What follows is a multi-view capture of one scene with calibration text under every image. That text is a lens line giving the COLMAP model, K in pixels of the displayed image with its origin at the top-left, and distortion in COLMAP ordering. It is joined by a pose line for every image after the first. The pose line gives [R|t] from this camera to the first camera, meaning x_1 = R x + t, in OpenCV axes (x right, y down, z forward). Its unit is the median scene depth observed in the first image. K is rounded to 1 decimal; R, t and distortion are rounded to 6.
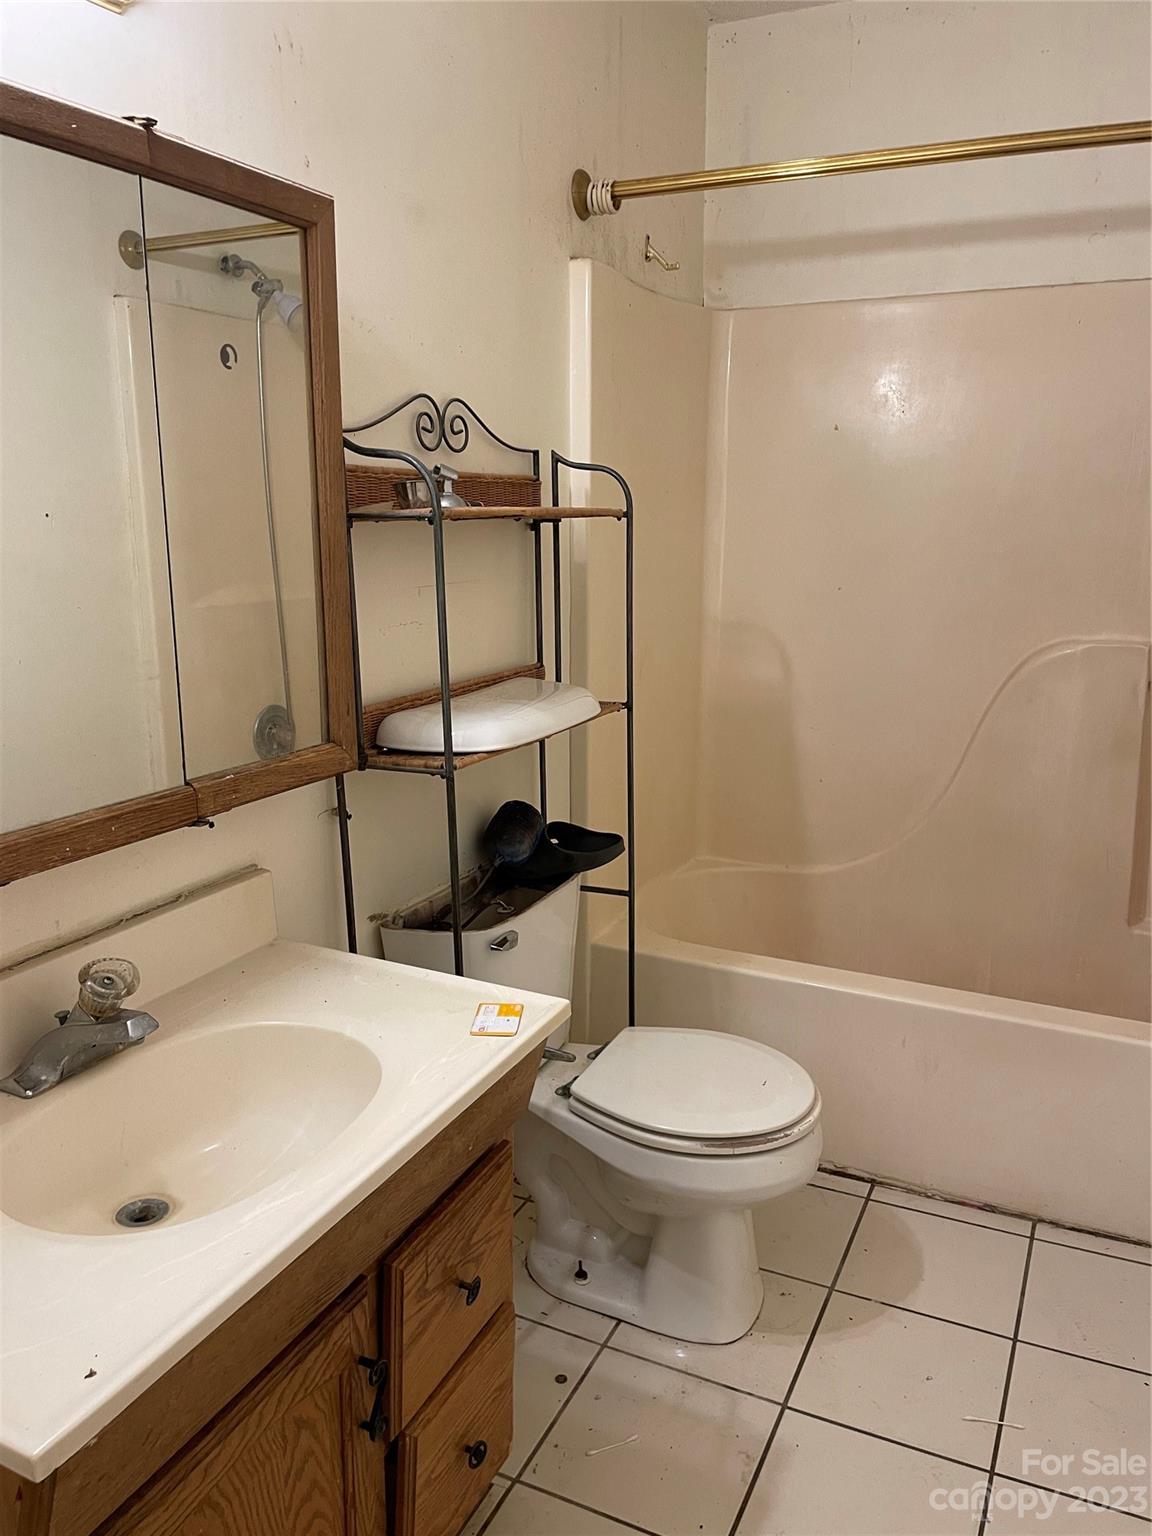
lens RADIAL K [[1160.9, 0, 576.0], [0, 1160.9, 768.0], [0, 0, 1]] dist [0.097014, -0.120423]
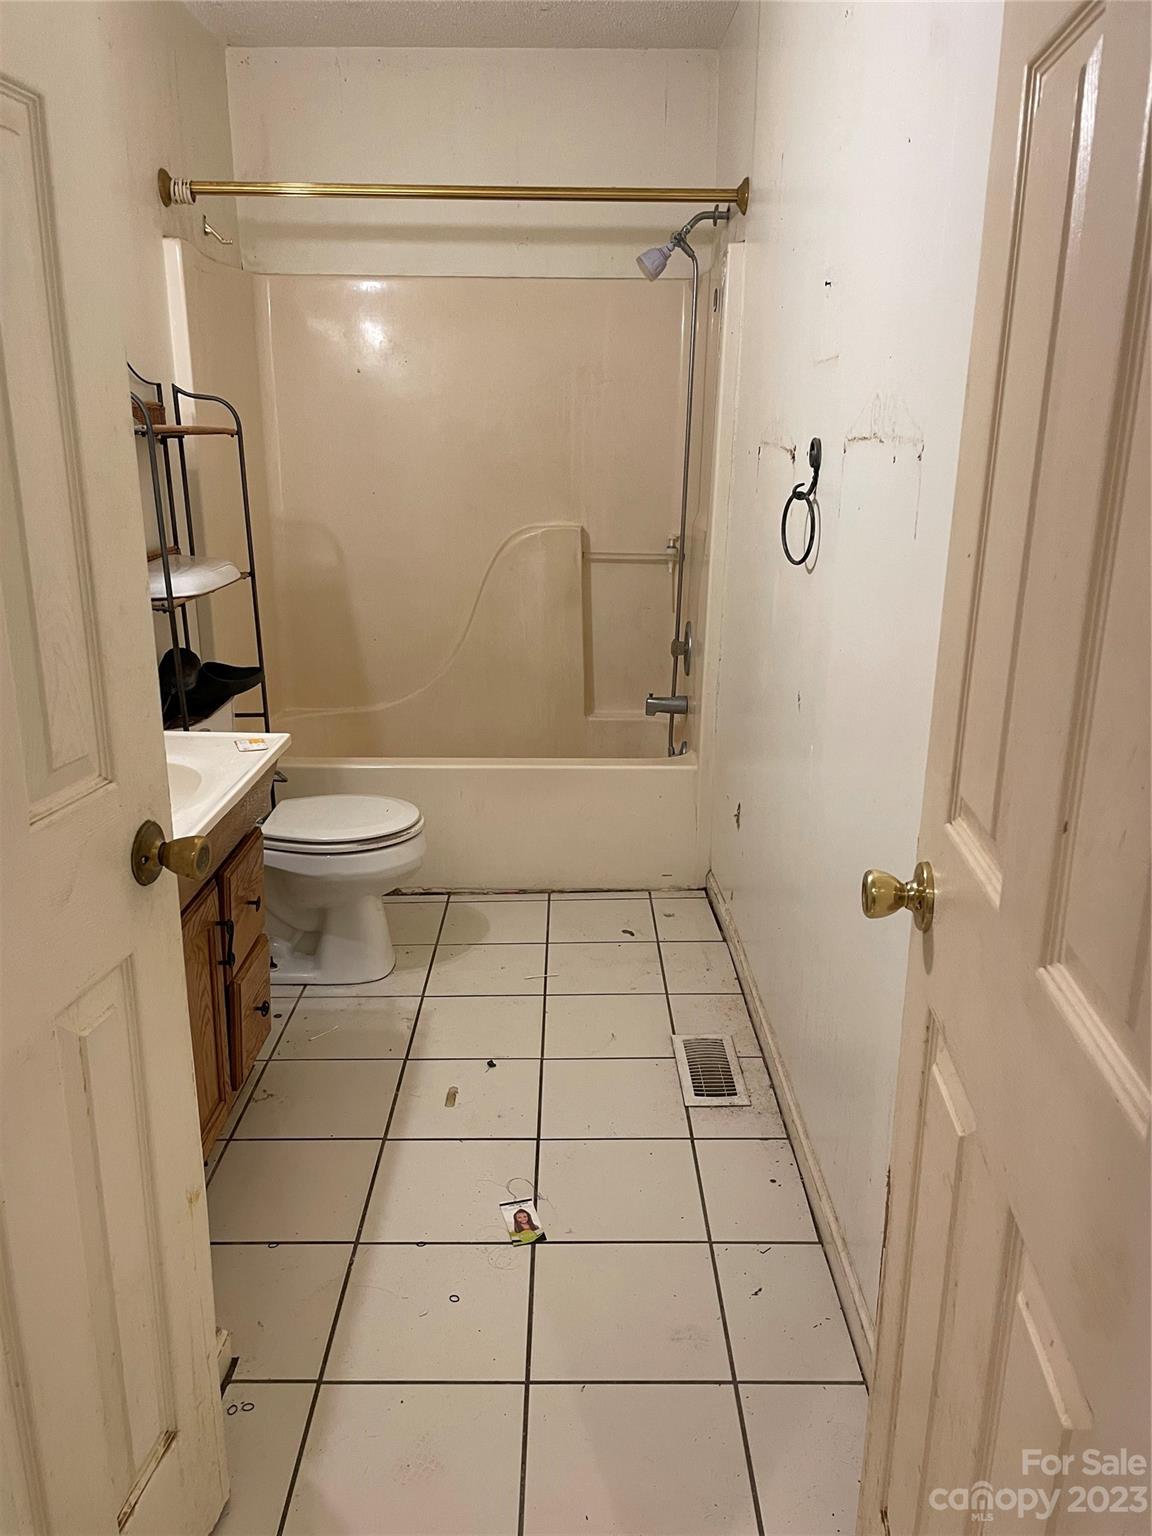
lens RADIAL K [[1160.9, 0, 576.0], [0, 1160.9, 768.0], [0, 0, 1]] dist [0.097014, -0.120423]
pose [[0.898526, -0.117161, 0.422995, -0.226546], [0.093550, 0.992692, 0.076235, 0.105508], [-0.428836, -0.028928, 0.902919, -0.430311]]
